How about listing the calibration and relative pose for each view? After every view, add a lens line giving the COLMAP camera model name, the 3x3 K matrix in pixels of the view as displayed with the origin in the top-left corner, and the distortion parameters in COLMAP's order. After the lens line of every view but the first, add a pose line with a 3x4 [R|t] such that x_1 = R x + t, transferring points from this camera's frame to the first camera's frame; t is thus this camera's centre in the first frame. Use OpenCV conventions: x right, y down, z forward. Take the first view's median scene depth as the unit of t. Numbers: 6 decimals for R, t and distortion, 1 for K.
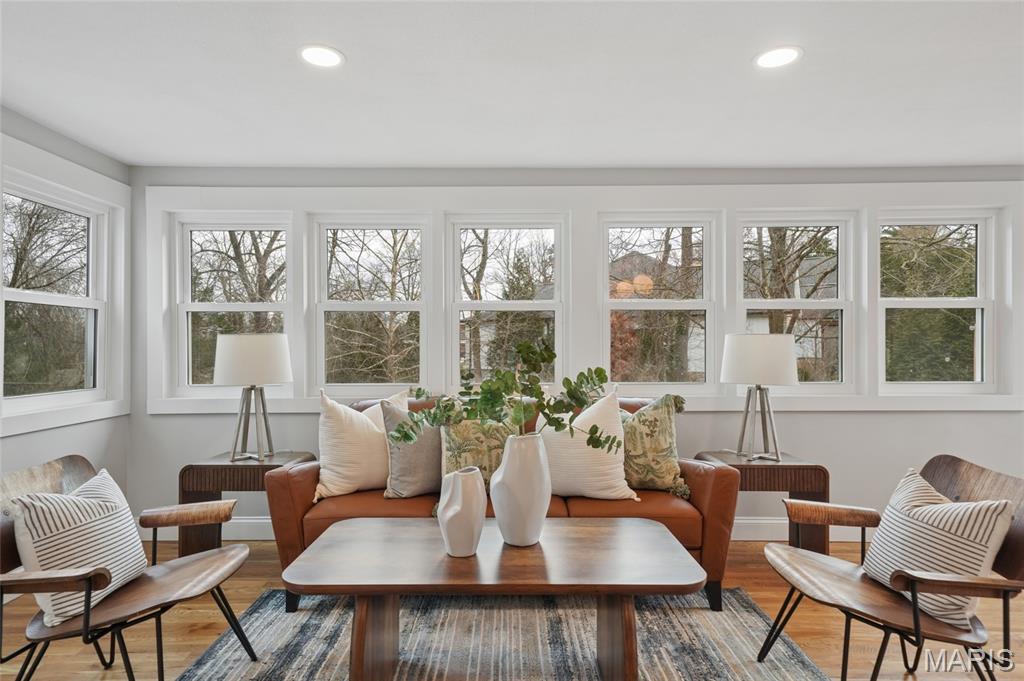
lens RADIAL K [[579.1, 0, 514.1], [0, 579.1, 345.8], [0, 0, 1]] dist [0.009151, 0.001054]
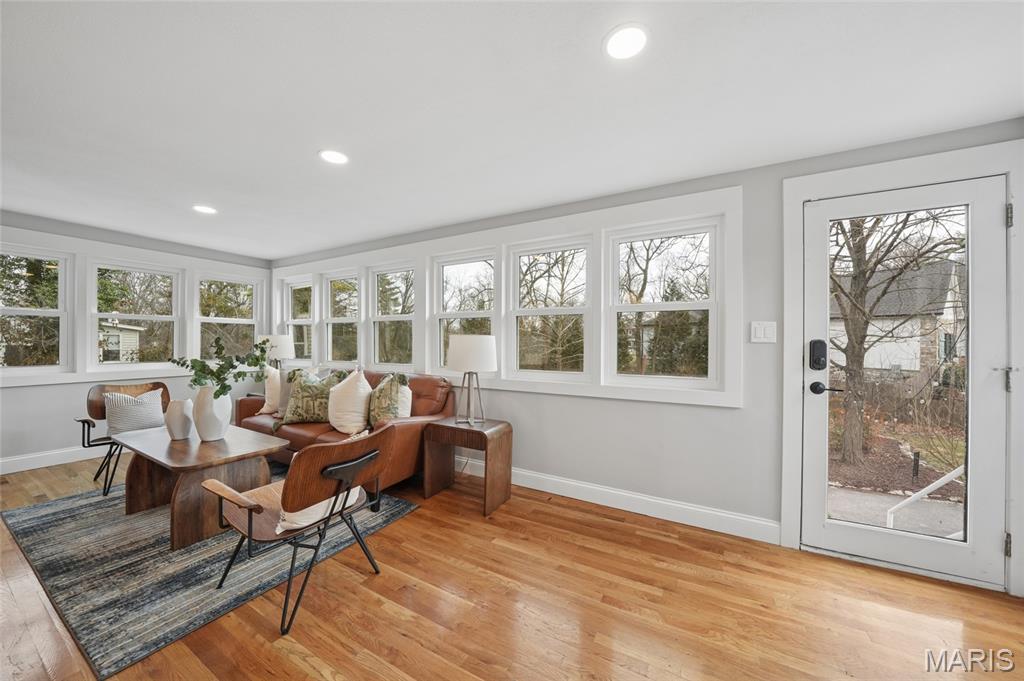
lens RADIAL K [[358.3, 0, 511.1], [0, 358.3, 341.6], [0, 0, 1]] dist [-0.001995, -0.000075]
pose [[0.861529, 0.000869, -0.507707, 0.900138], [-0.001247, 0.999999, -0.000405, -0.000115], [0.507706, 0.000982, 0.861530, 0.331773]]
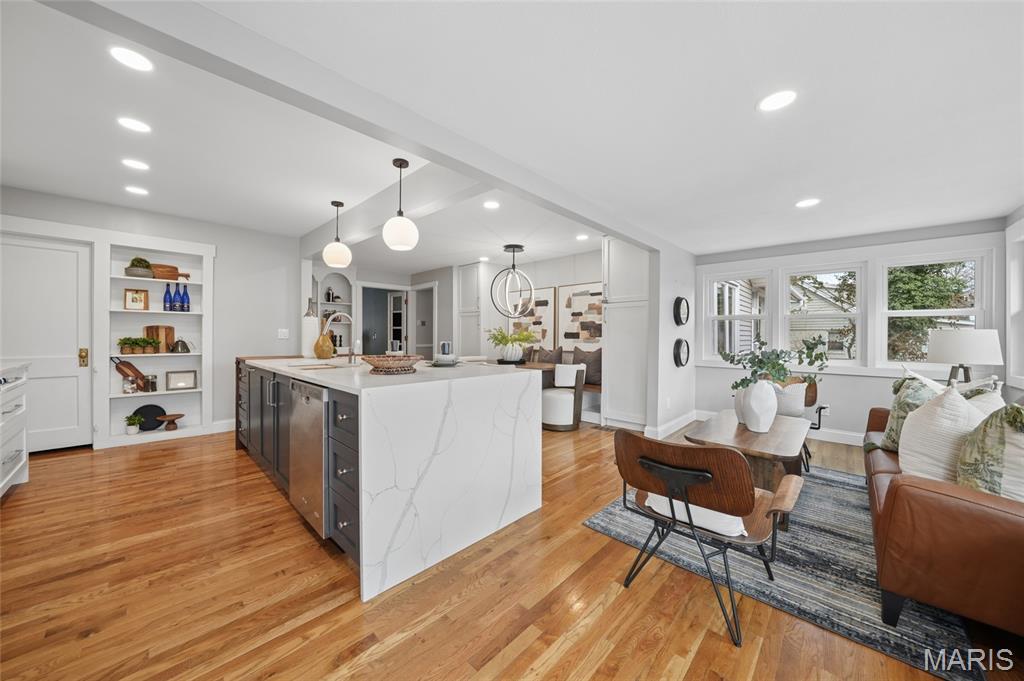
lens RADIAL K [[358.3, 0, 507.3], [0, 358.3, 337.0], [0, 0, 1]] dist [-0.001995, -0.000075]
pose [[-0.693110, -0.003975, -0.720821, 0.925459], [-0.008031, 0.999965, 0.002208, 0.003143], [0.720787, 0.007319, -0.693118, 0.804881]]
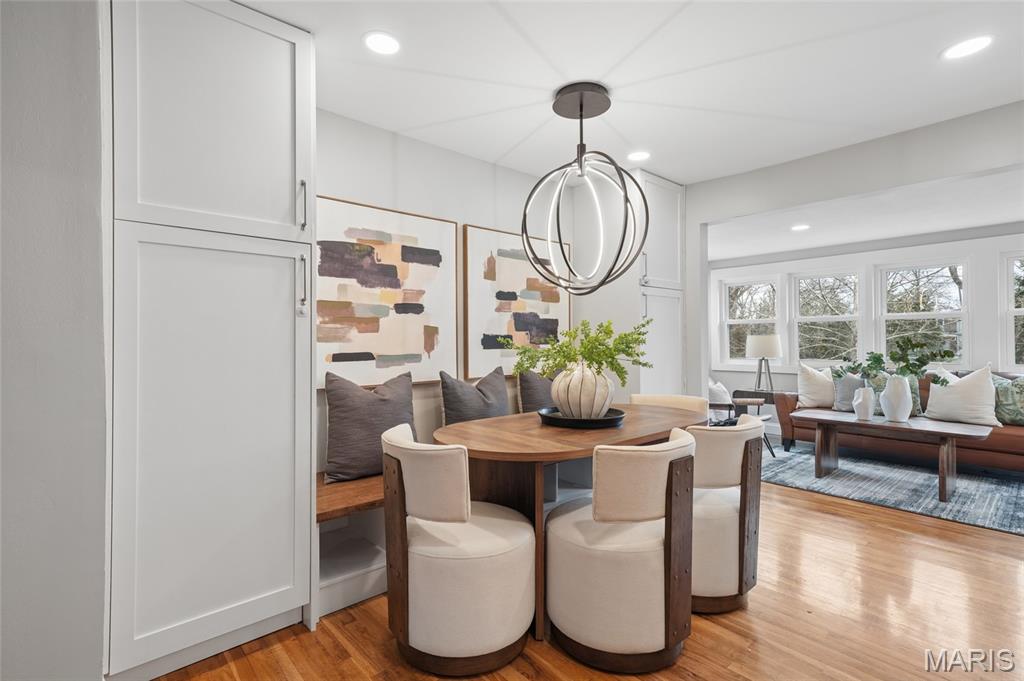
lens RADIAL K [[467.9, 0, 516.3], [0, 467.9, 342.3], [0, 0, 1]] dist [-0.000240, 0.000433]
pose [[0.667386, -0.004435, -0.744698, 0.238527], [0.007325, 0.999973, 0.000608, -0.001955], [0.744676, -0.005861, 0.667401, -0.857242]]
